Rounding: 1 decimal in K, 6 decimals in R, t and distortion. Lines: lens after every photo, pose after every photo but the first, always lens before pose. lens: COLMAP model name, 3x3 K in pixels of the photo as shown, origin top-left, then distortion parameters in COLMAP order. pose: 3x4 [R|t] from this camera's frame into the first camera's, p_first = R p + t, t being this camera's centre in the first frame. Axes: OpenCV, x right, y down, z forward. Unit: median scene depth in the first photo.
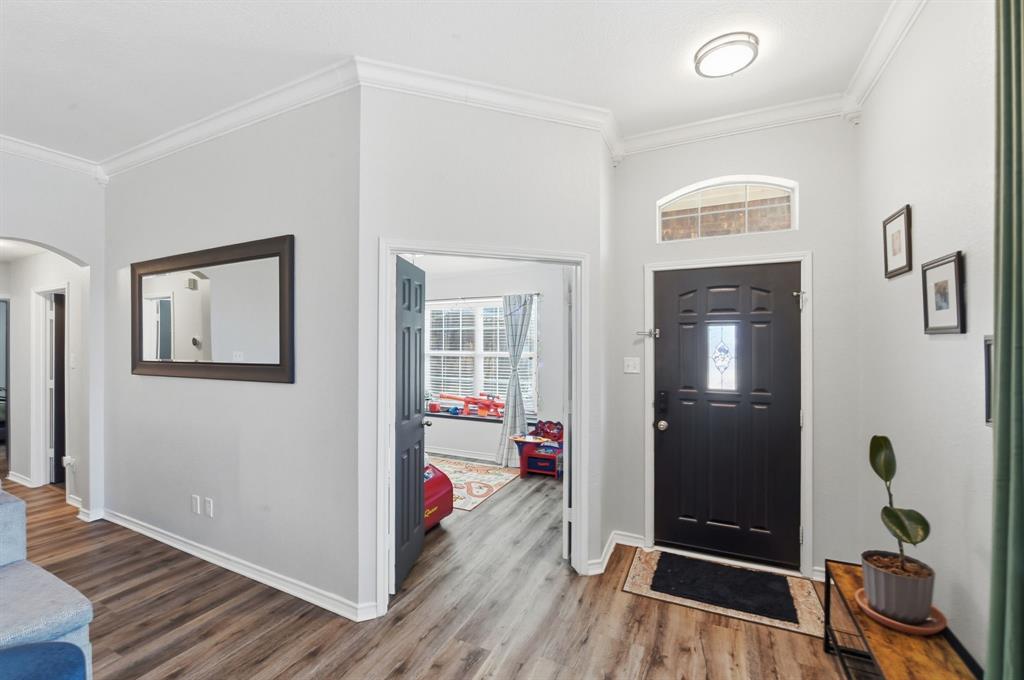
lens RADIAL K [[418.2, 0, 512.0], [0, 418.2, 340.0], [0, 0, 1]] dist [-0.018993, -0.000101]
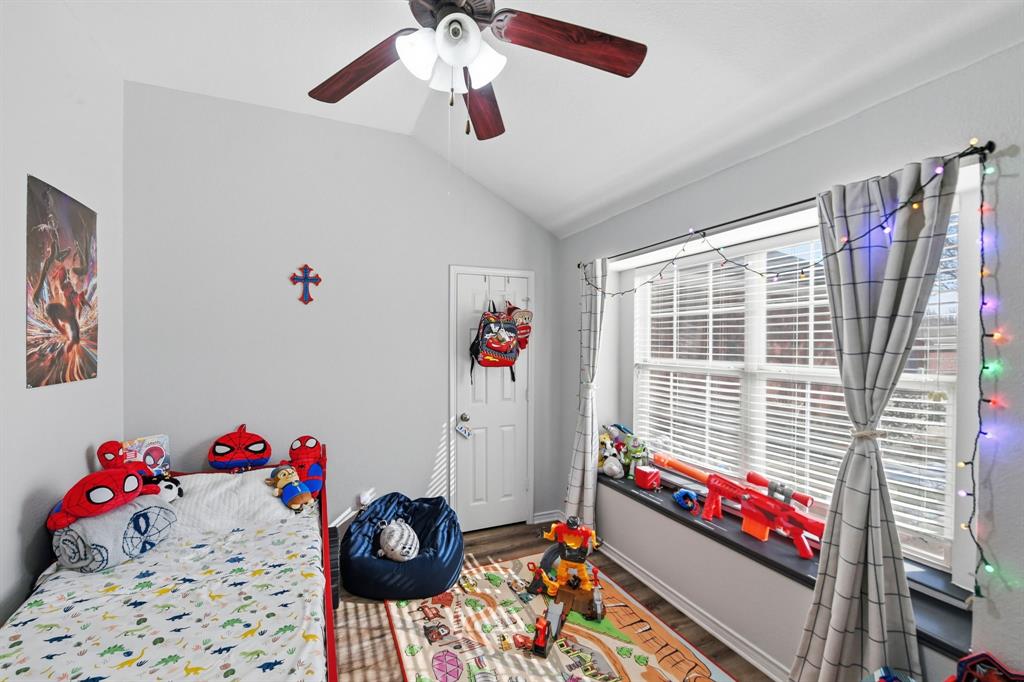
lens RADIAL K [[418.2, 0, 512.0], [0, 418.2, 341.0], [0, 0, 1]] dist [-0.018993, -0.000101]
pose [[0.756734, 0.005754, -0.653698, 0.006880], [-0.007056, 0.999975, 0.000633, 0.006380], [0.653685, 0.004133, 0.756755, 0.571852]]
